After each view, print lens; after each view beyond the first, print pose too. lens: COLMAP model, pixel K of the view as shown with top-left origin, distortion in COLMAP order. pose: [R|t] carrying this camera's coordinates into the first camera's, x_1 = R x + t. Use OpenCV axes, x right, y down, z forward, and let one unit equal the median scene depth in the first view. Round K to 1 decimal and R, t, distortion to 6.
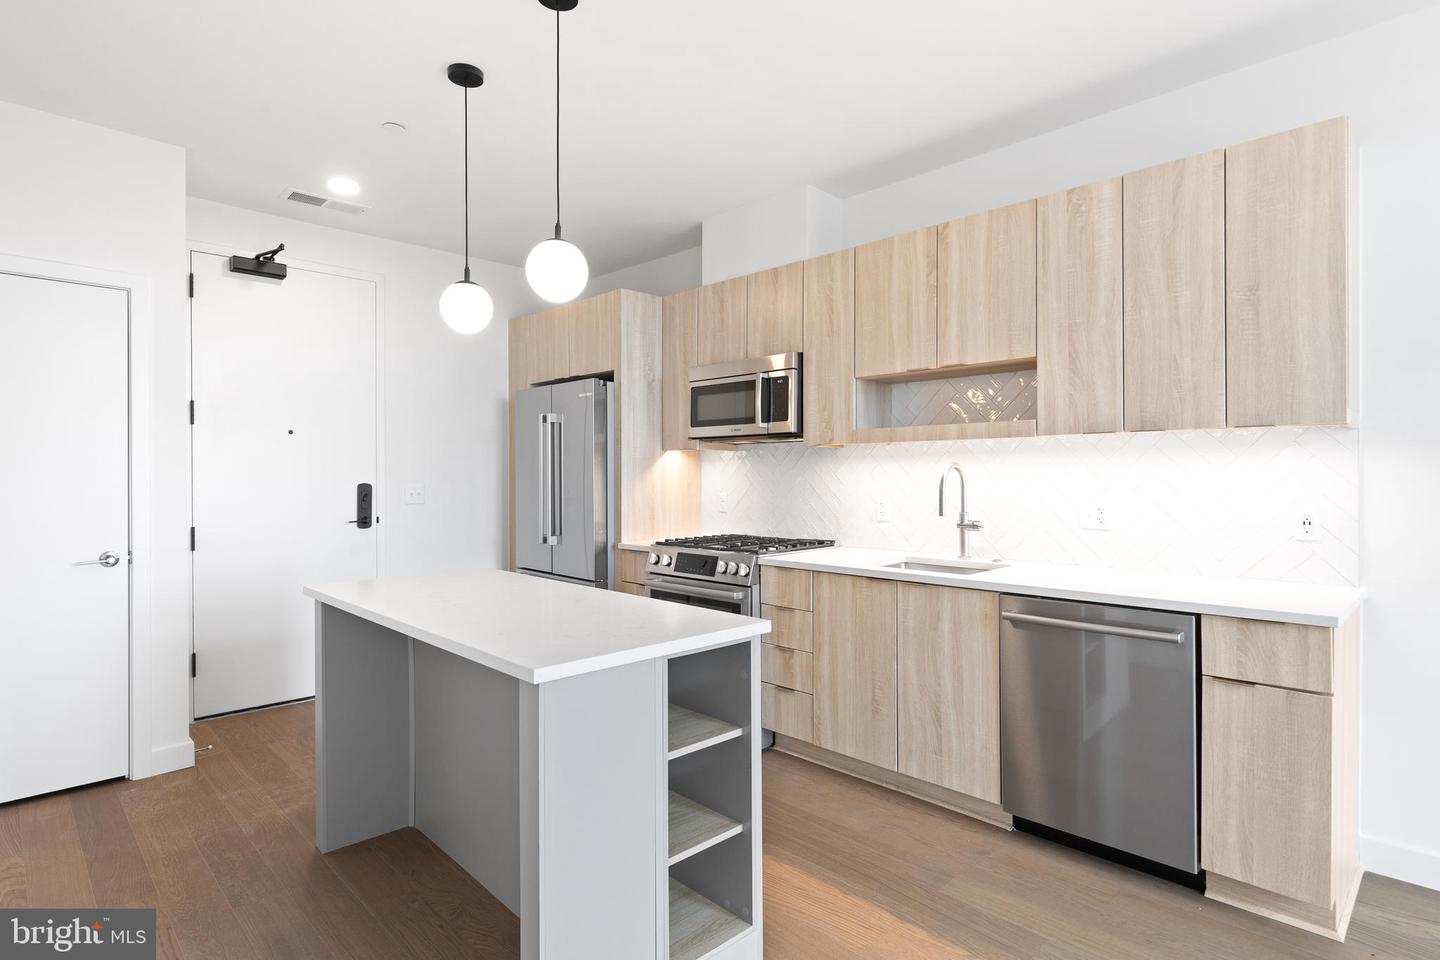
lens RADIAL K [[749.9, 0, 722.4], [0, 749.9, 474.8], [0, 0, 1]] dist [0.001085, -0.000425]
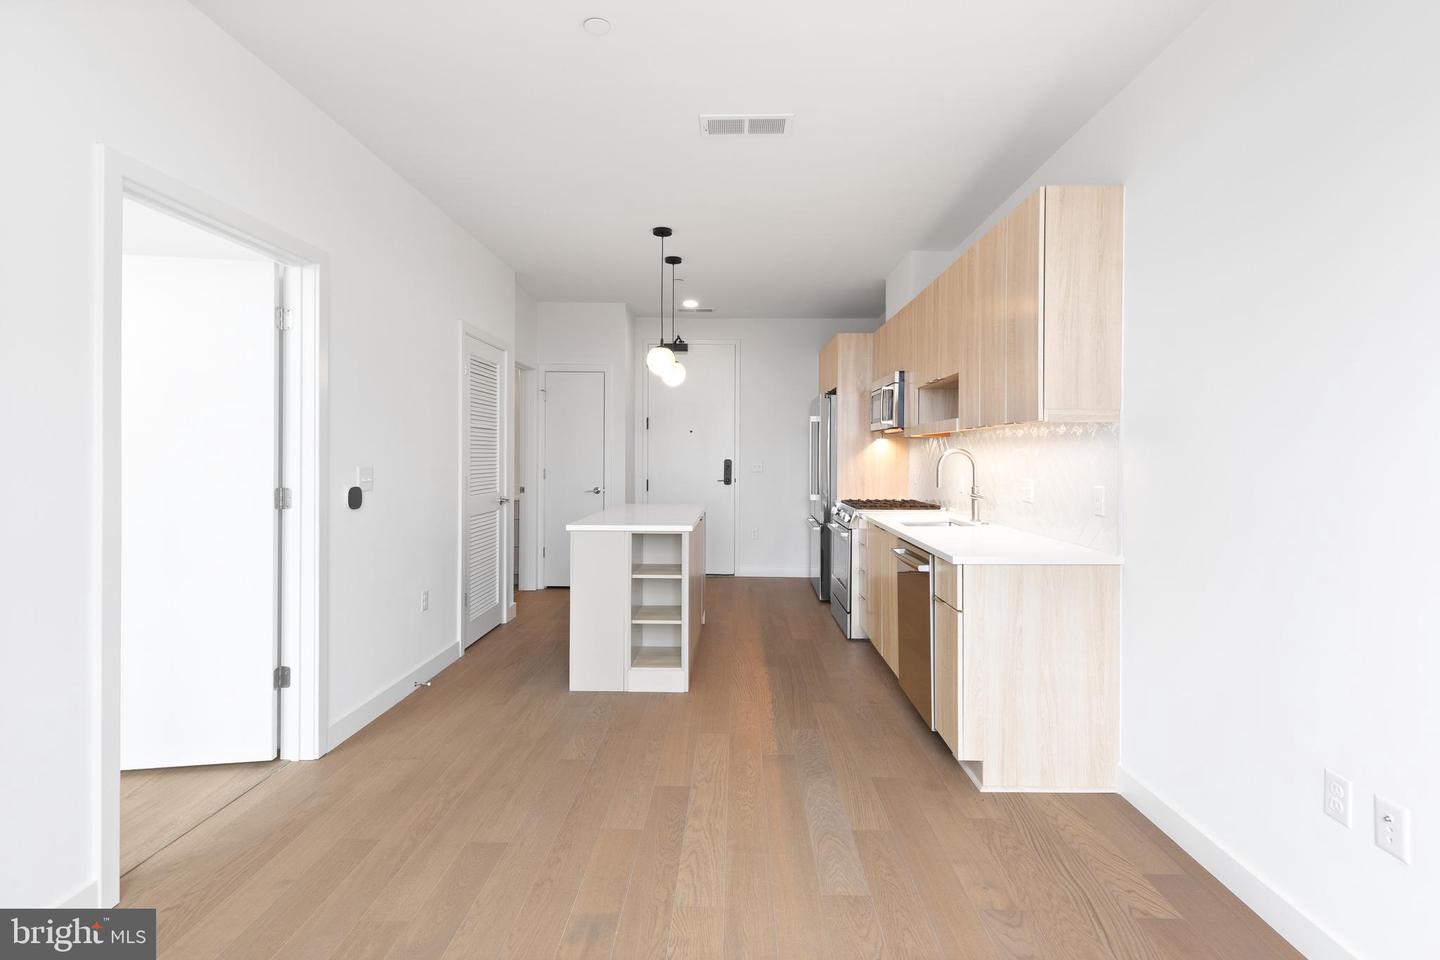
lens RADIAL K [[663.2, 0, 728.2], [0, 663.2, 454.8], [0, 0, 1]] dist [0.002111, -0.000209]
pose [[0.705170, 0.008451, -0.708988, 0.845928], [-0.007935, 0.999960, 0.004027, -0.007094], [0.708994, 0.002786, 0.705209, -0.135515]]
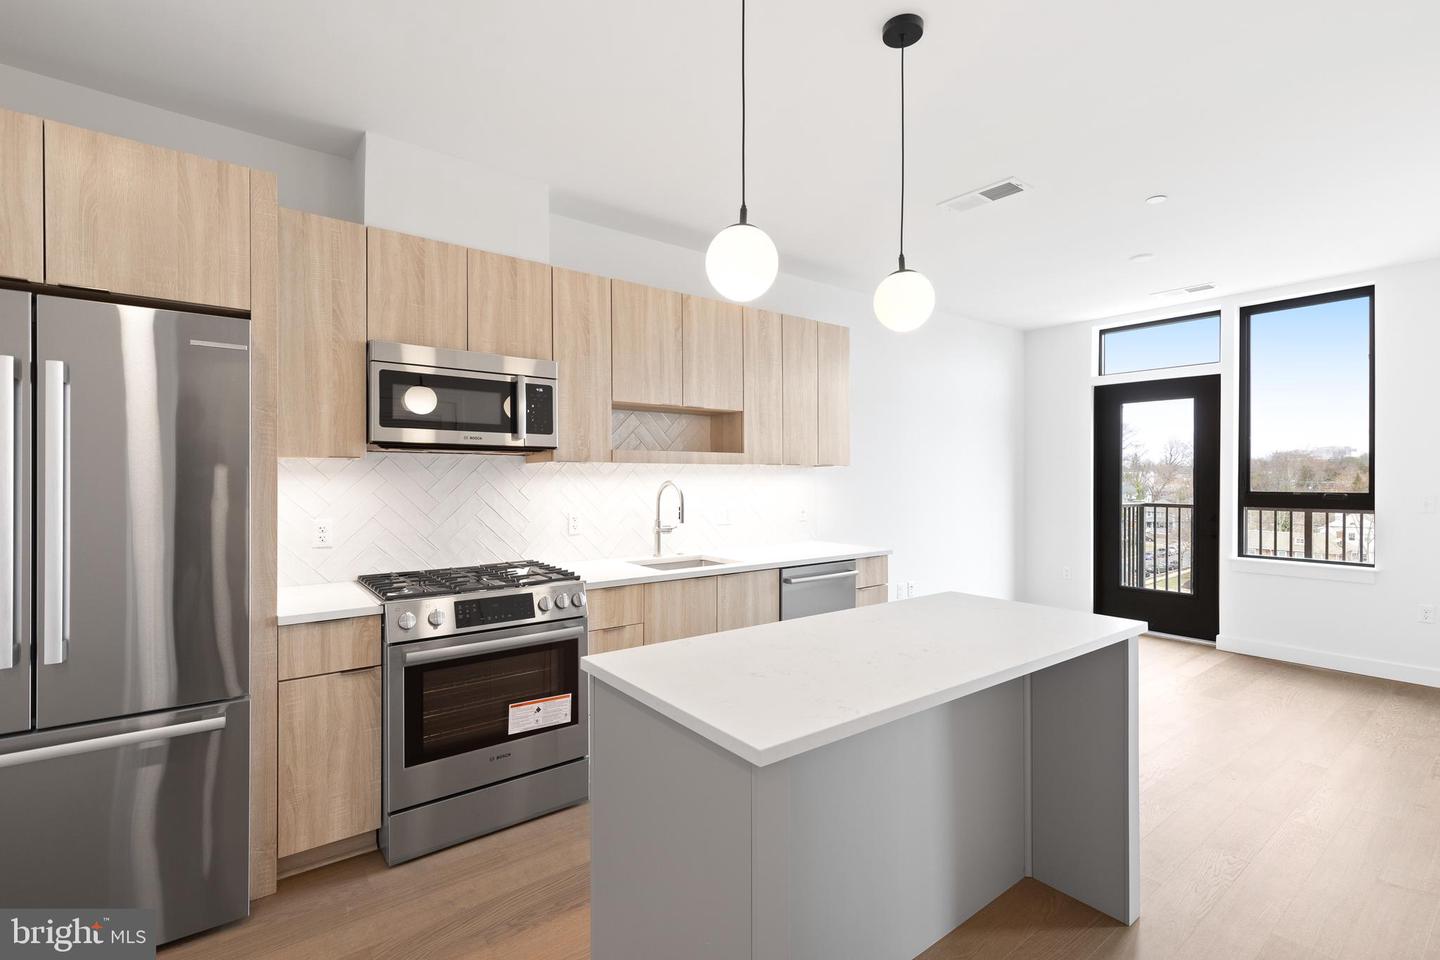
lens RADIAL K [[652.3, 0, 718.4], [0, 652.3, 481.8], [0, 0, 1]] dist [0.002564, 0.000556]
pose [[0.118863, 0.000558, 0.992911, -0.759218], [0.001272, 0.999999, -0.000715, -0.013597], [-0.992910, 0.001348, 0.118862, 0.769346]]
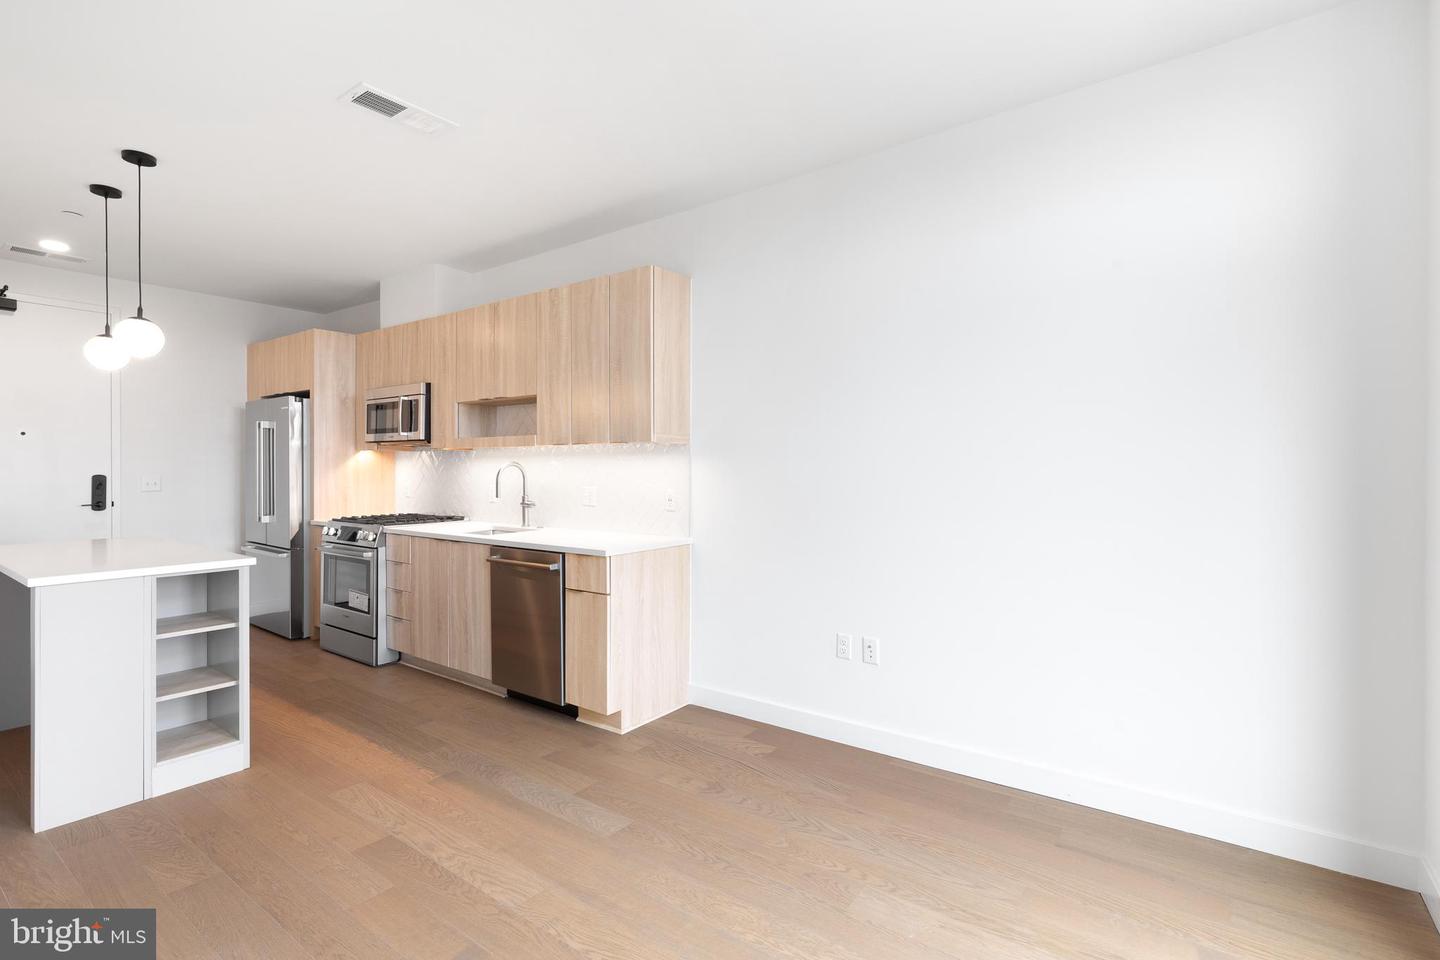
lens RADIAL K [[676.2, 0, 726.1], [0, 676.2, 470.1], [0, 0, 1]] dist [0.004708, 0.000475]
pose [[0.986965, 0.004083, 0.160886, 0.499837], [-0.004594, 0.999986, 0.002802, -0.005646], [-0.160872, -0.003505, 0.986969, -0.383038]]
